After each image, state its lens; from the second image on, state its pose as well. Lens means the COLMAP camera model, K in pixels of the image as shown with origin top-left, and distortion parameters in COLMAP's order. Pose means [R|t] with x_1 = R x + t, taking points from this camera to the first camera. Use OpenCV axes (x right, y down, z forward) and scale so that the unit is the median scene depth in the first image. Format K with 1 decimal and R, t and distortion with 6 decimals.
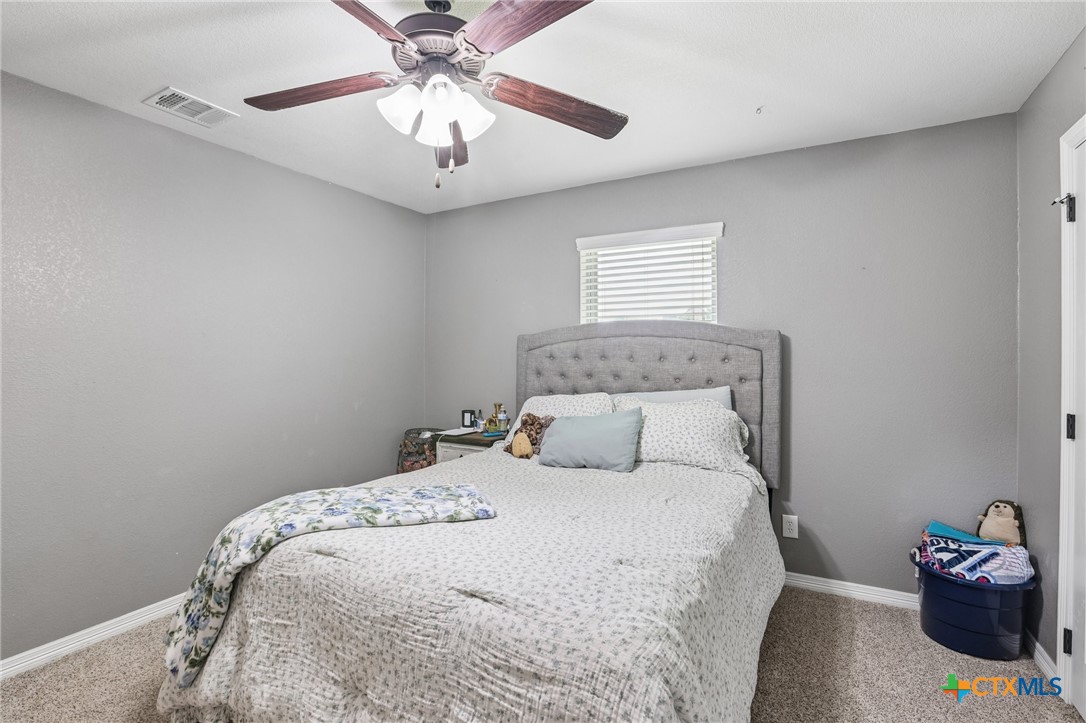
lens RADIAL K [[494.5, 0, 542.0], [0, 494.5, 360.6], [0, 0, 1]] dist [-0.036679, 0.004885]
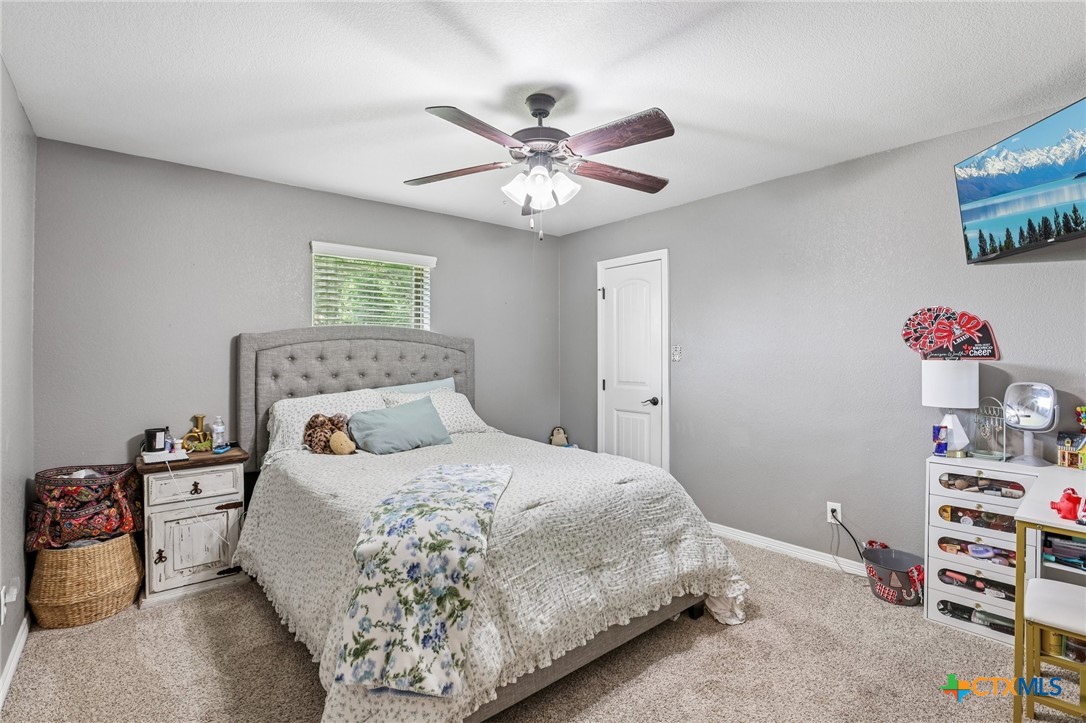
lens RADIAL K [[494.5, 0, 537.6], [0, 494.5, 353.9], [0, 0, 1]] dist [-0.036679, 0.004885]
pose [[0.371317, -0.001144, 0.928506, -0.787440], [0.013072, 0.999907, -0.003995, -0.005535], [-0.928414, 0.013621, 0.371297, 0.229415]]
